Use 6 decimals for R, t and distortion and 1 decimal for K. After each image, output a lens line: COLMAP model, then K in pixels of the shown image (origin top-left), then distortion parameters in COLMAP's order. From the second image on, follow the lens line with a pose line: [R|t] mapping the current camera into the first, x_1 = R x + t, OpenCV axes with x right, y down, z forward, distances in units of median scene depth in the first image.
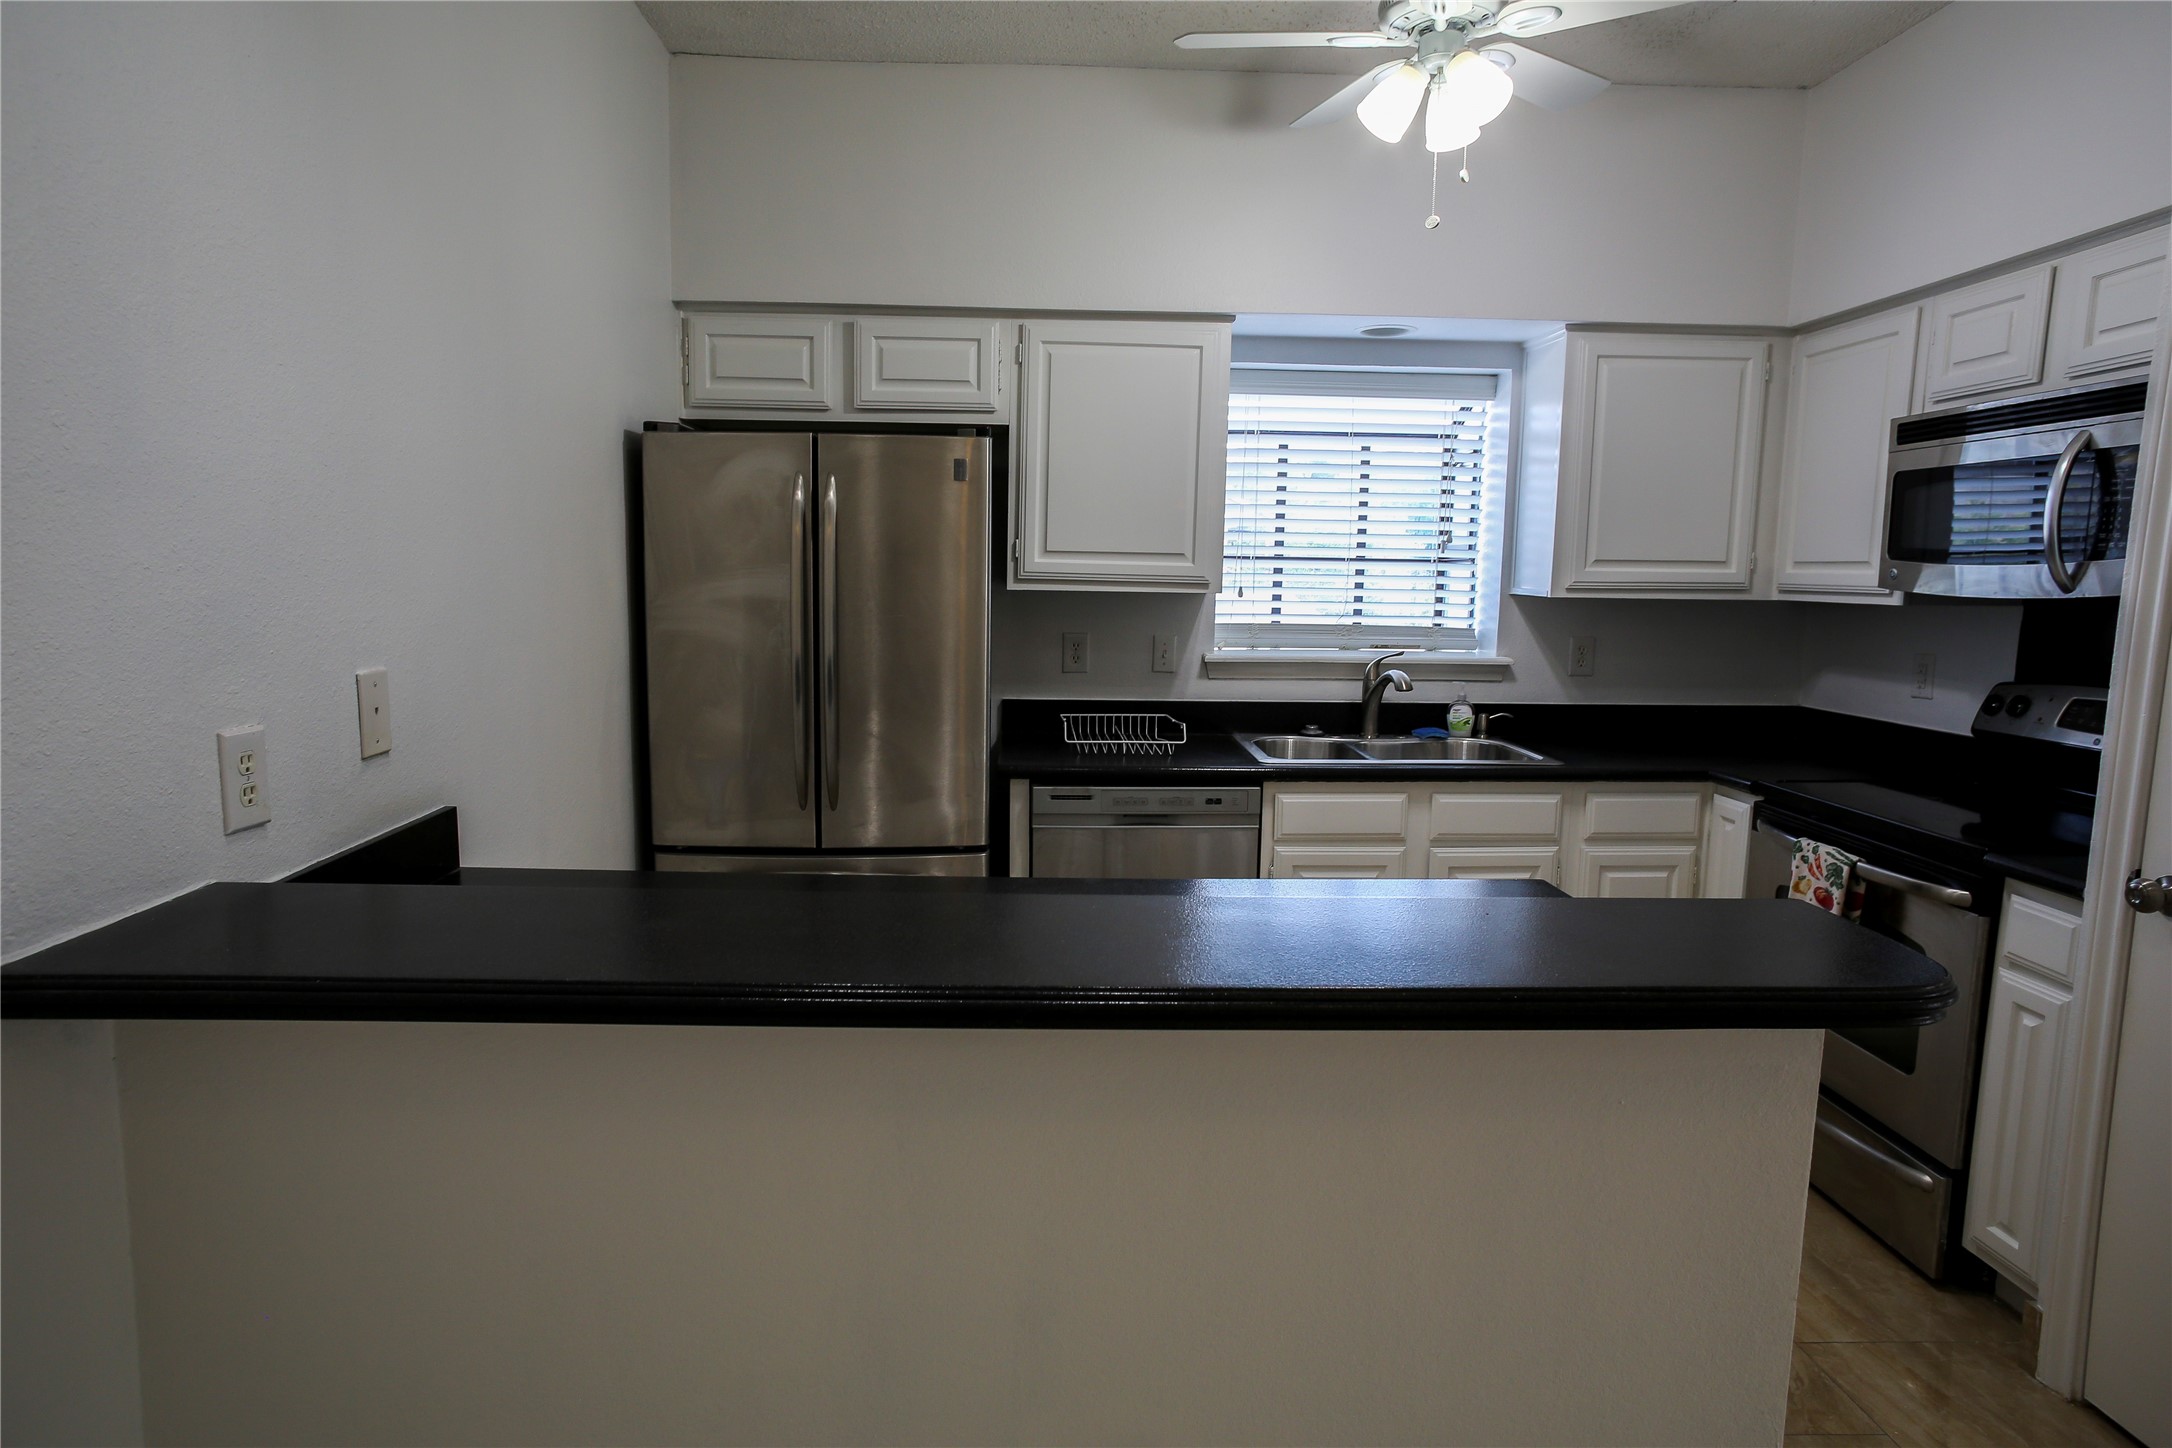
lens RADIAL K [[1240.3, 0, 1058.3], [0, 1240.3, 731.5], [0, 0, 1]] dist [-0.055631, 0.054893]
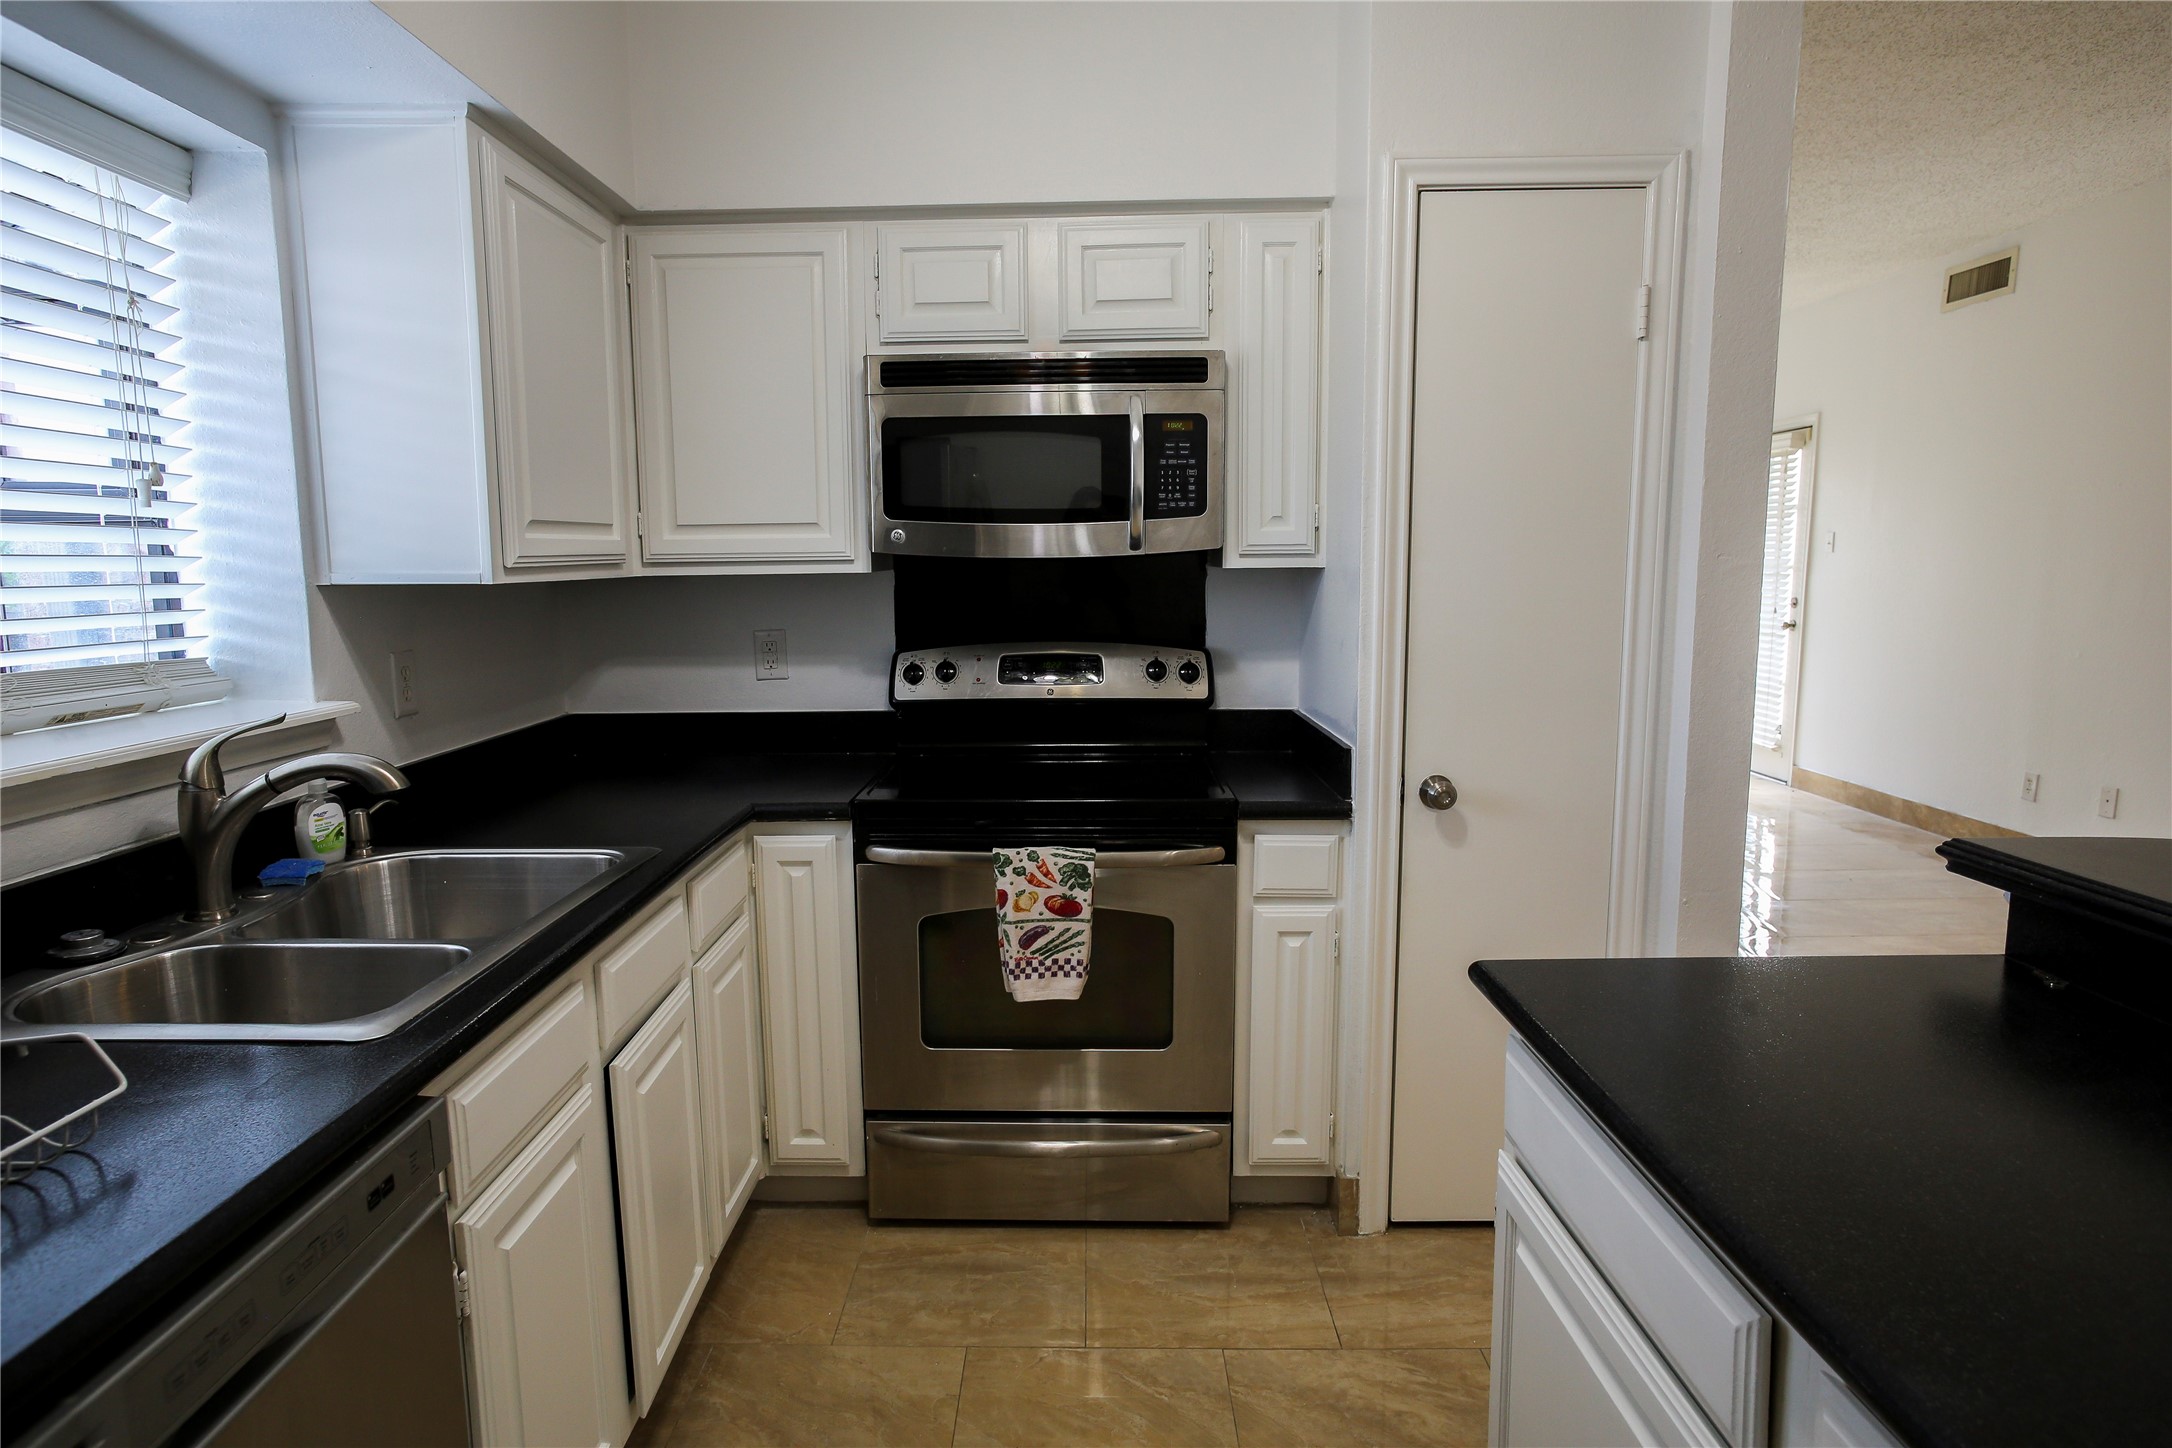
lens RADIAL K [[1240.3, 0, 1058.3], [0, 1240.3, 731.5], [0, 0, 1]] dist [-0.055631, 0.054893]
pose [[0.045669, -0.152092, 0.987311, -0.180160], [0.144203, 0.978994, 0.144141, -0.090057], [-0.988494, 0.135790, 0.066641, 0.740627]]
